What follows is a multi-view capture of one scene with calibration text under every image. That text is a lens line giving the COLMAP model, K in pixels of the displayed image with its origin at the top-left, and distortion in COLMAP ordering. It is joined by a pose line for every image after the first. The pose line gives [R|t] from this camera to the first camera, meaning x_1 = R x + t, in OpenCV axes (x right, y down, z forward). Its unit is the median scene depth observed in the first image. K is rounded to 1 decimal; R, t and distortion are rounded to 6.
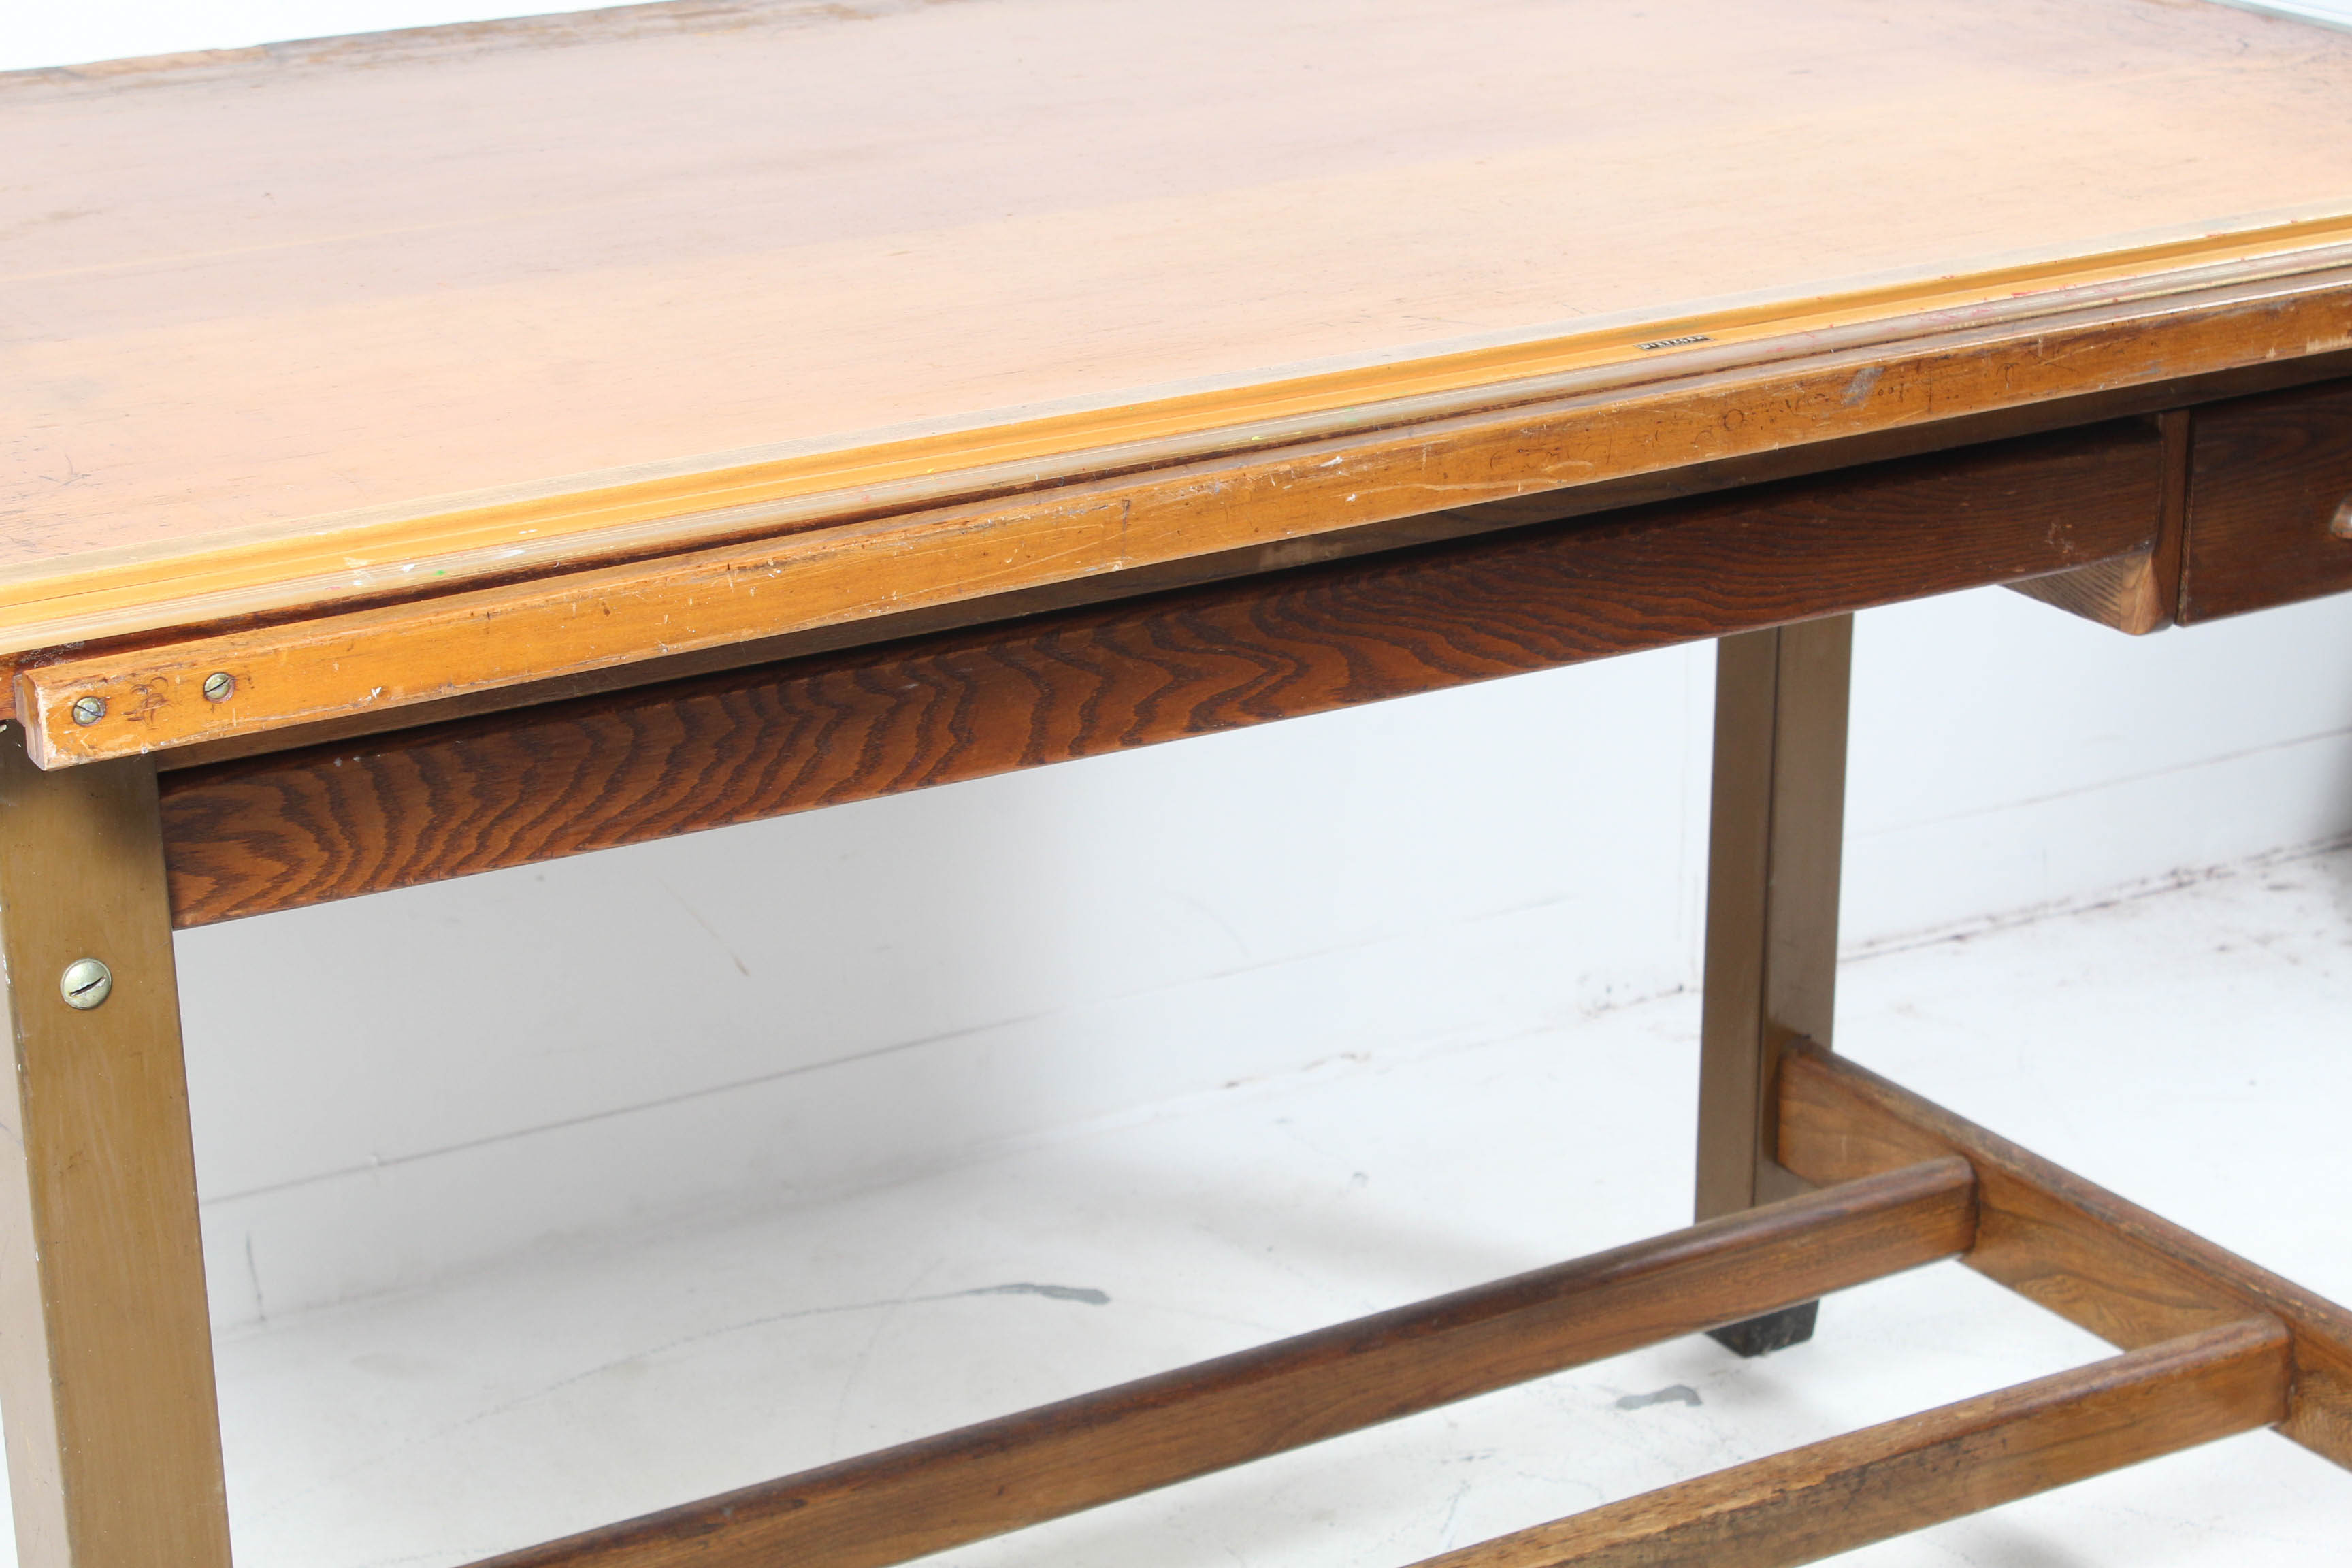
lens RADIAL K [[4903.1, 0, 1190.7], [0, 4903.1, 774.5], [0, 0, 1]] dist [0.057618, 0.090923]
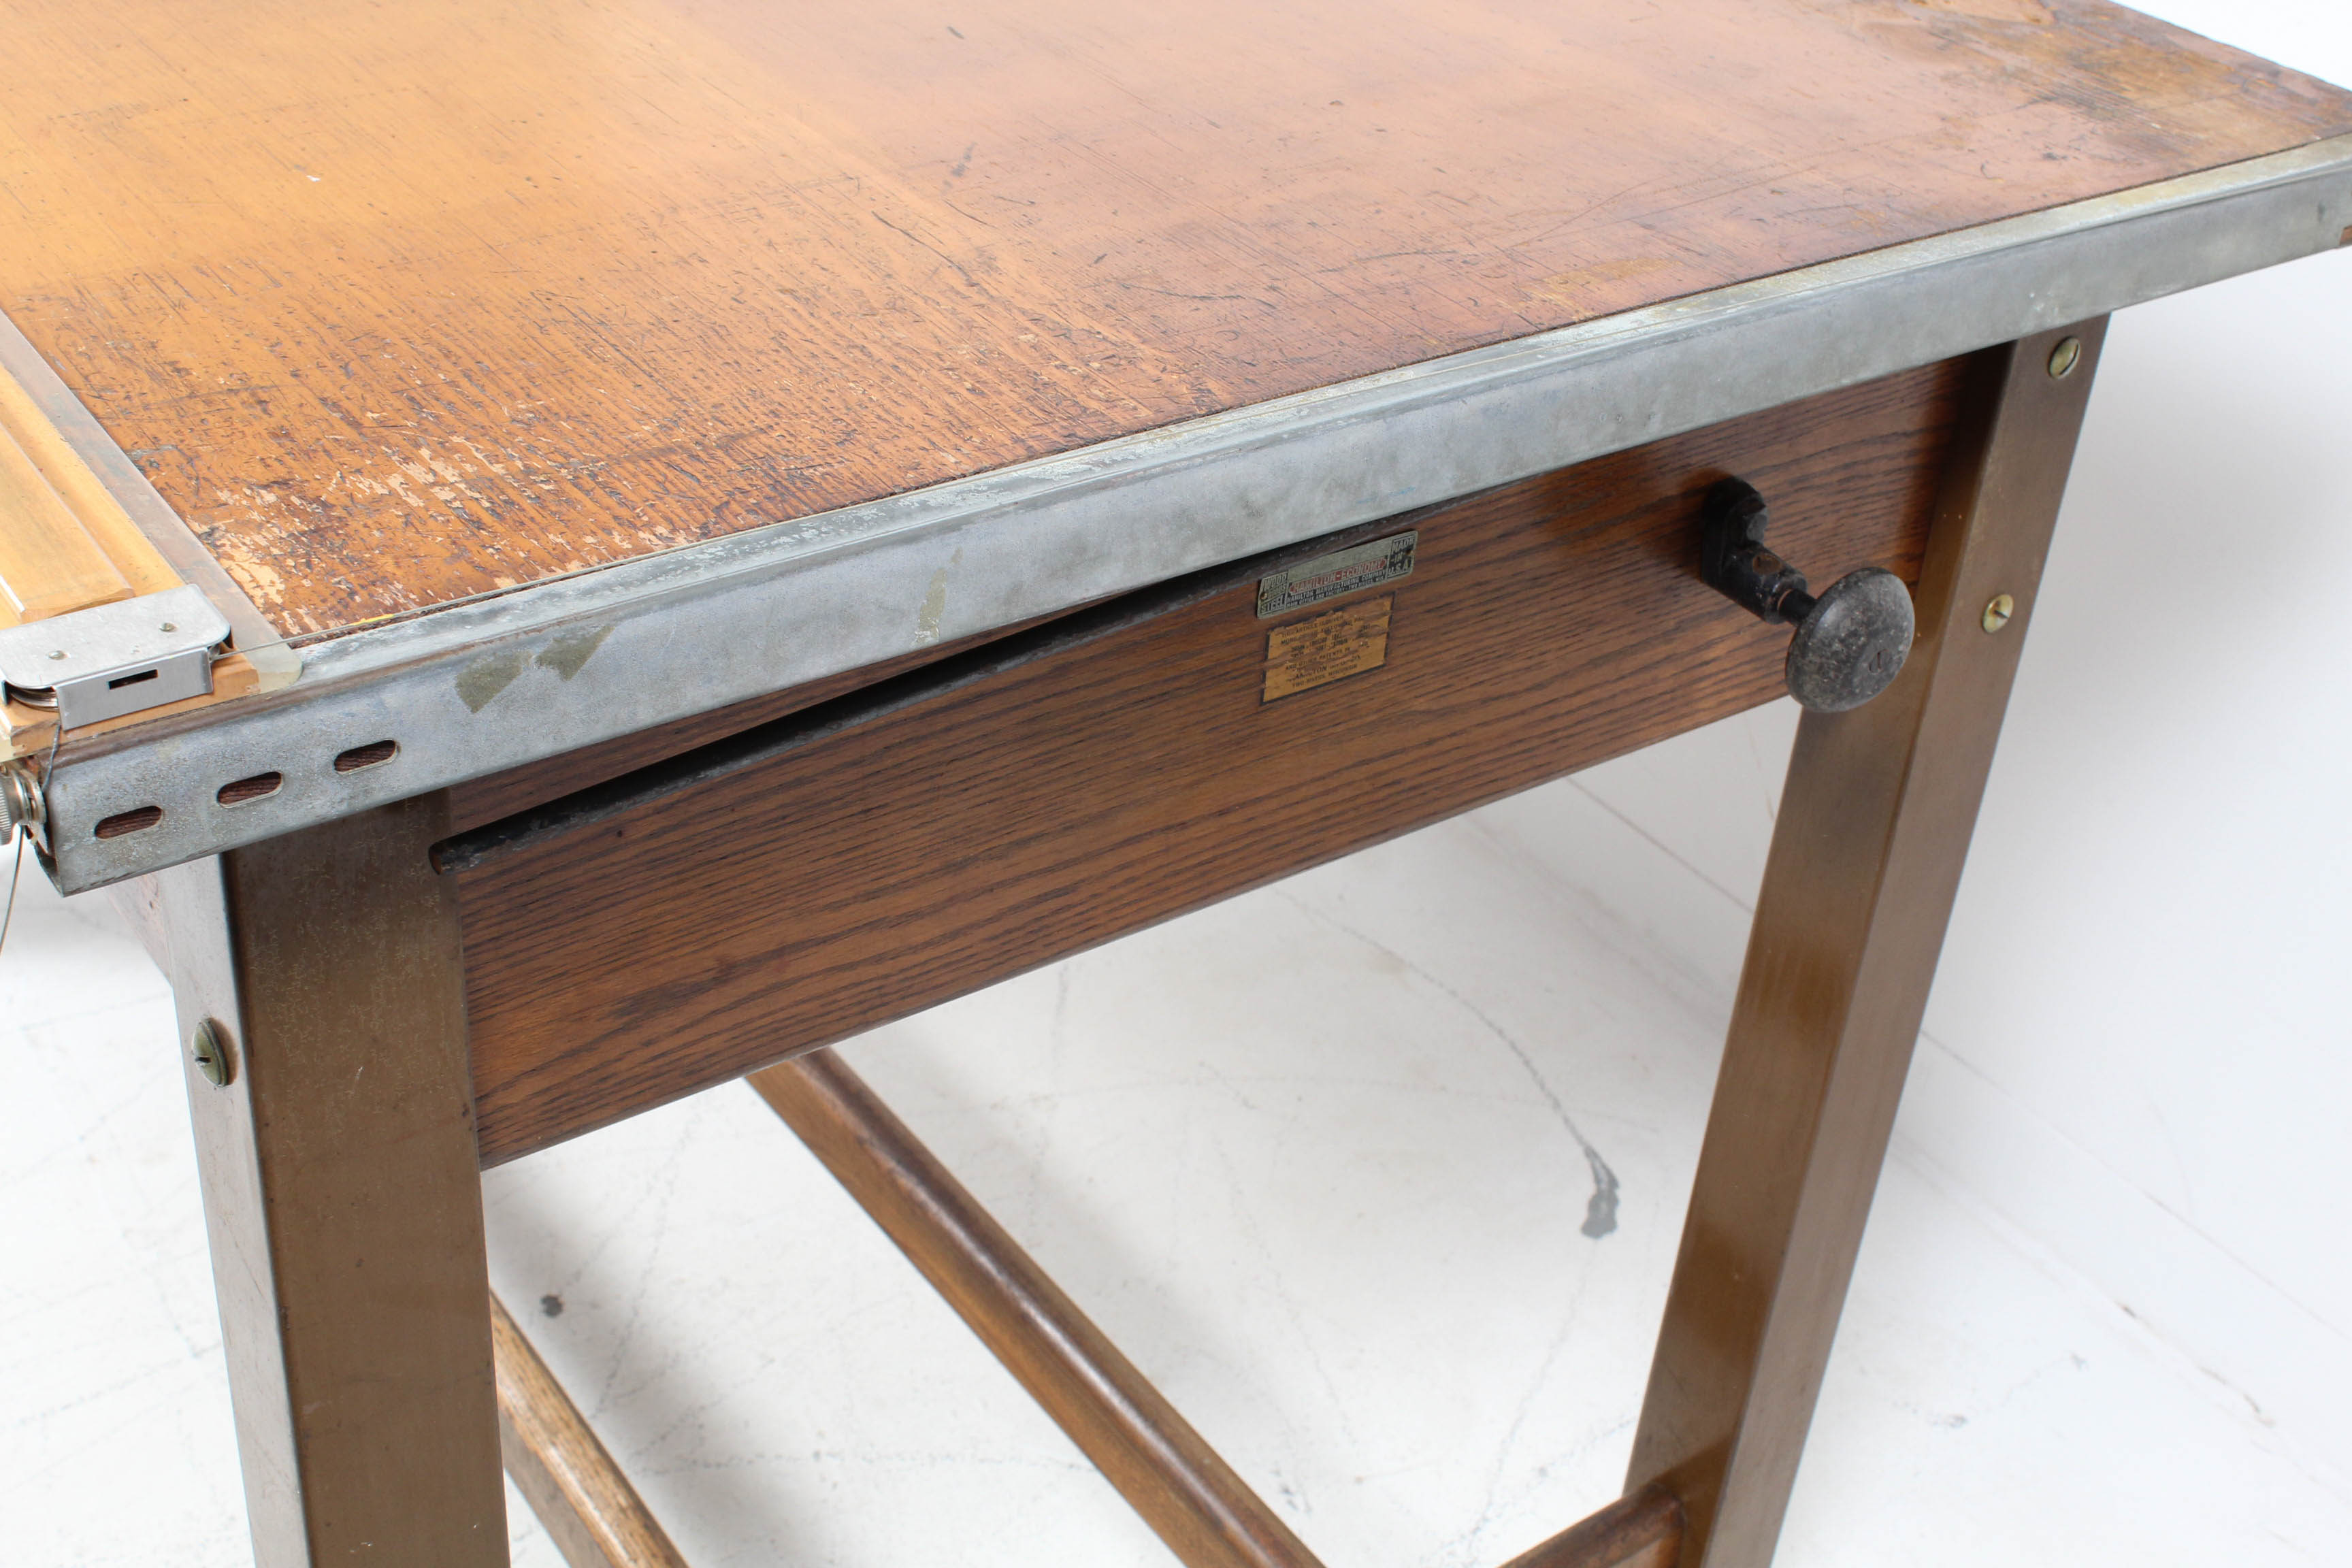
lens RADIAL K [[2909.0, 0, 1191.3], [0, 2909.0, 761.0], [0, 0, 1]] dist [-0.104346, 0.171483]
pose [[0.083074, 0.532998, -0.842029, 0.650899], [-0.401088, 0.791374, 0.461363, -0.322466], [0.912265, 0.299400, 0.279521, 1.139026]]
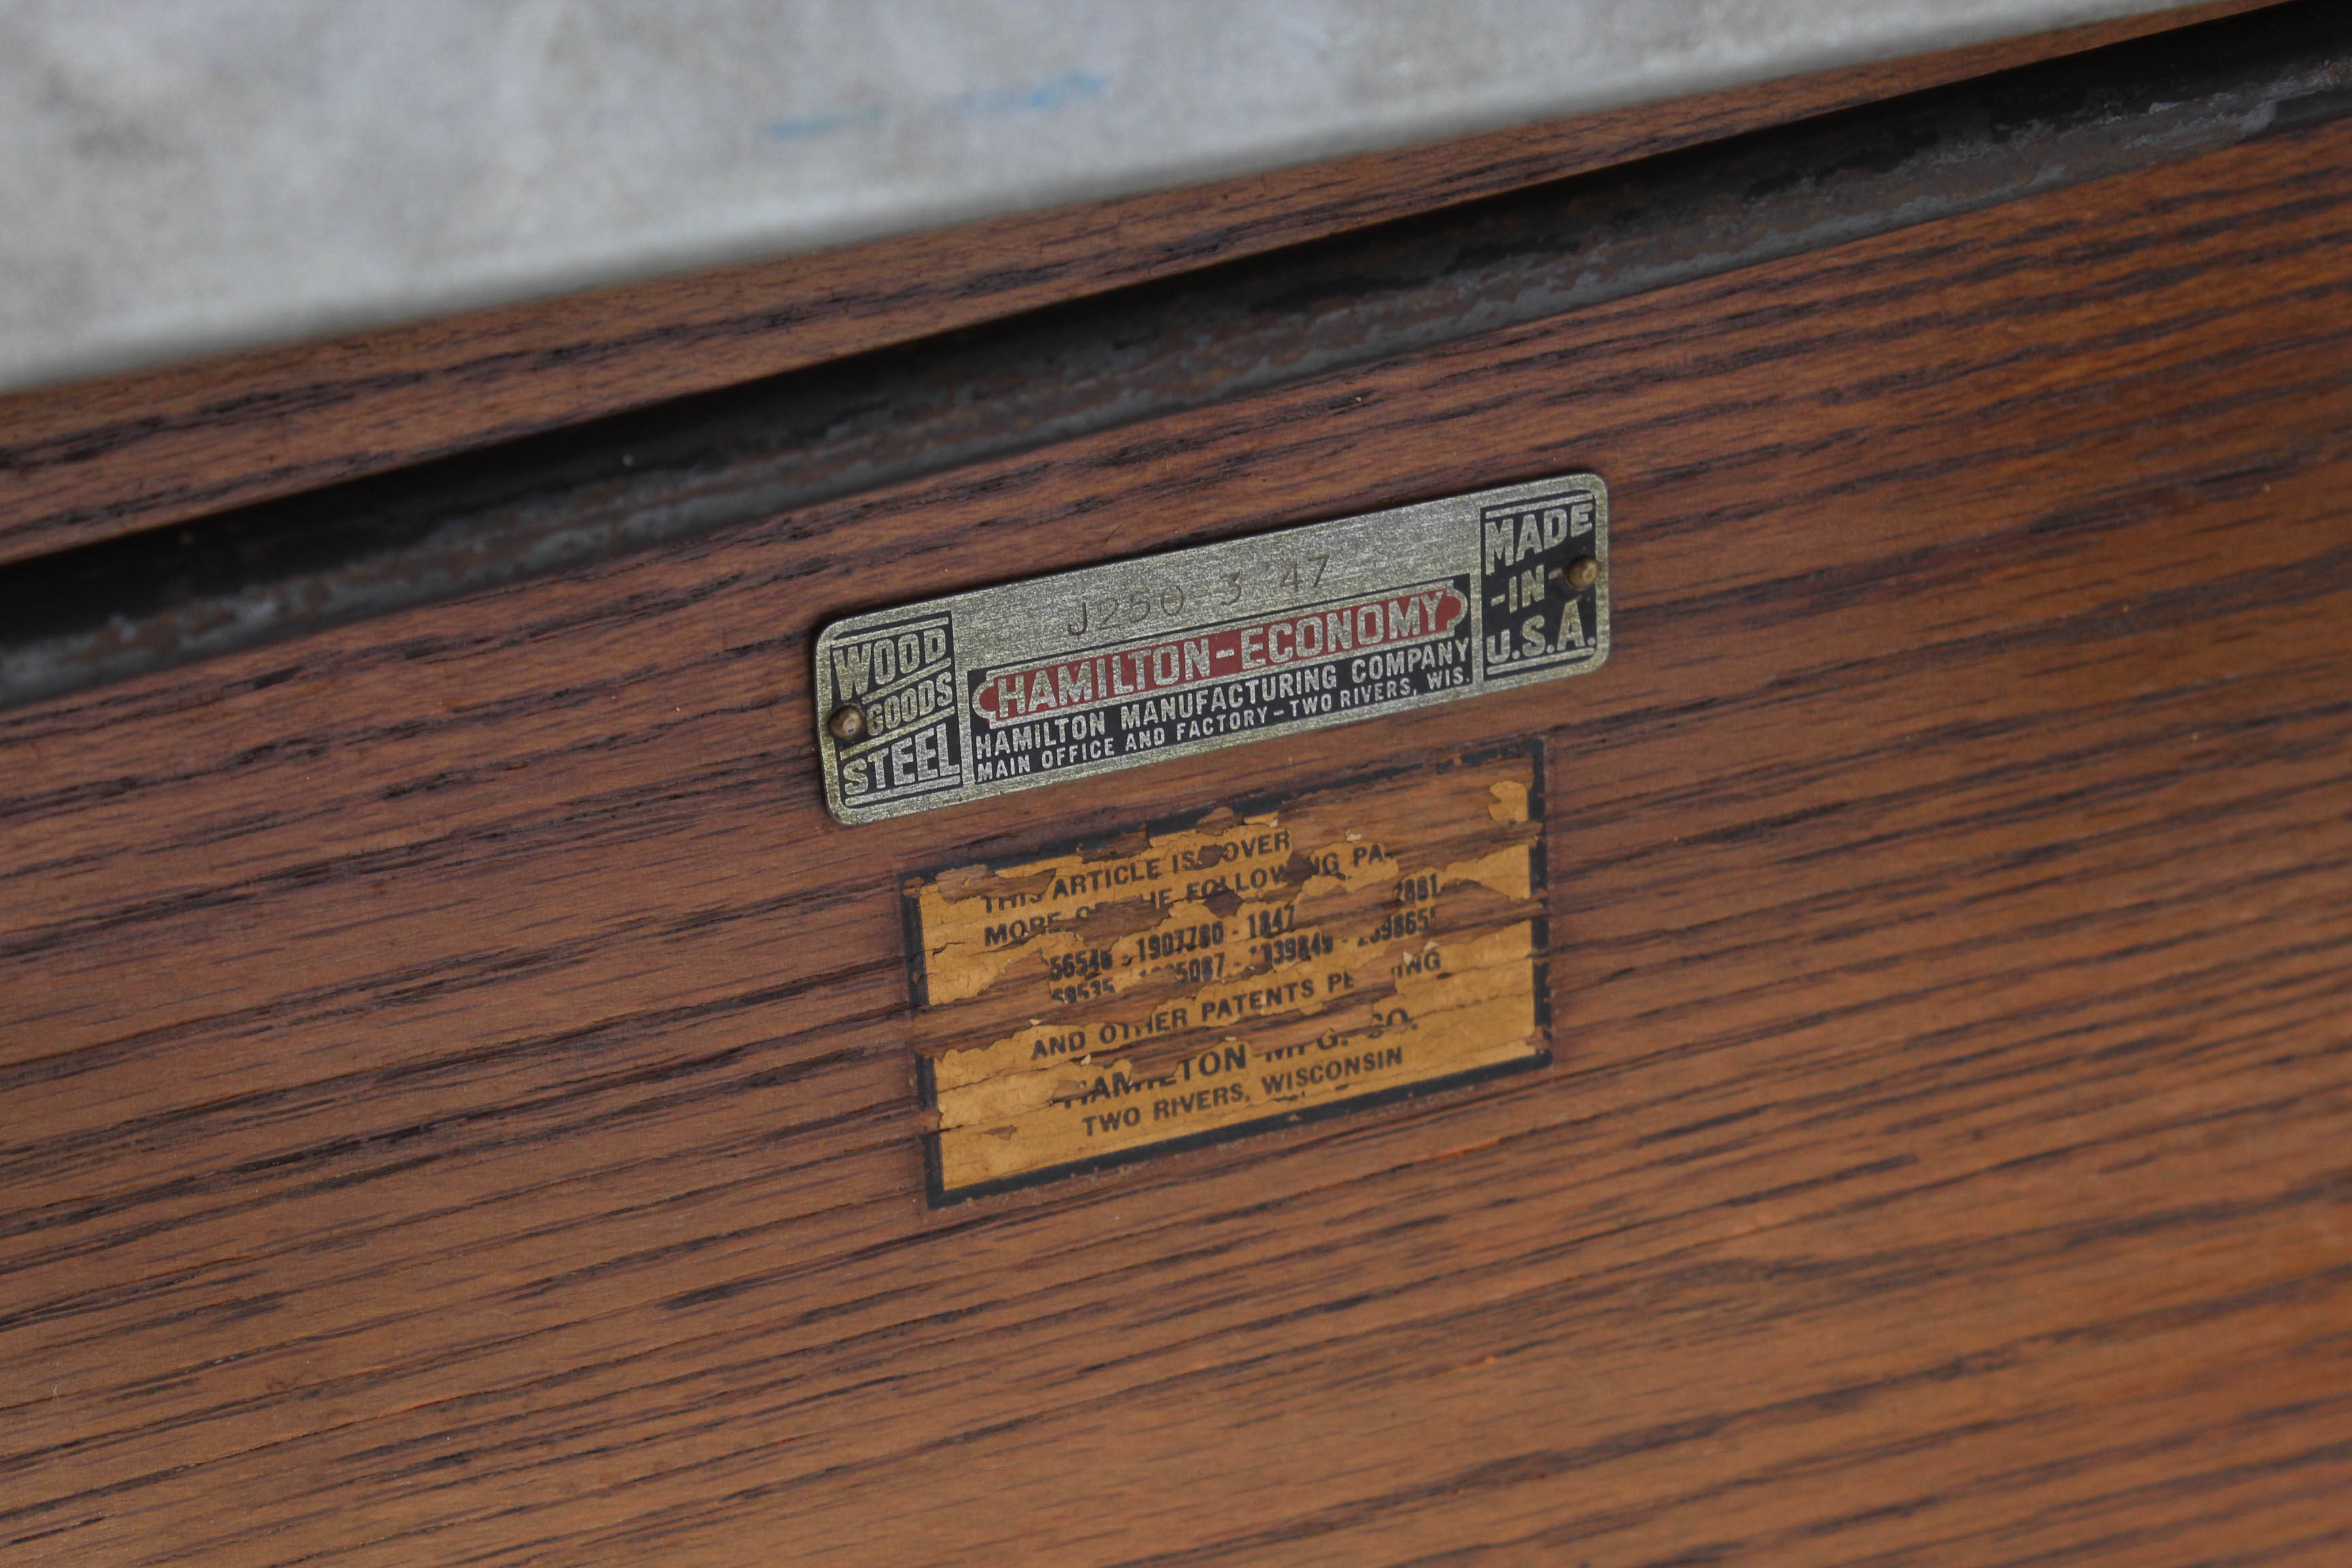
lens RADIAL K [[5831.4, 0, 1176.0], [0, 5831.4, 784.0], [0, 0, 1]] dist [-0.038705, -0.173101]
pose [[-0.158657, 0.409144, -0.898571, 0.458025], [-0.280575, 0.853894, 0.438341, -0.238025], [0.946629, 0.321662, -0.020681, 1.277578]]
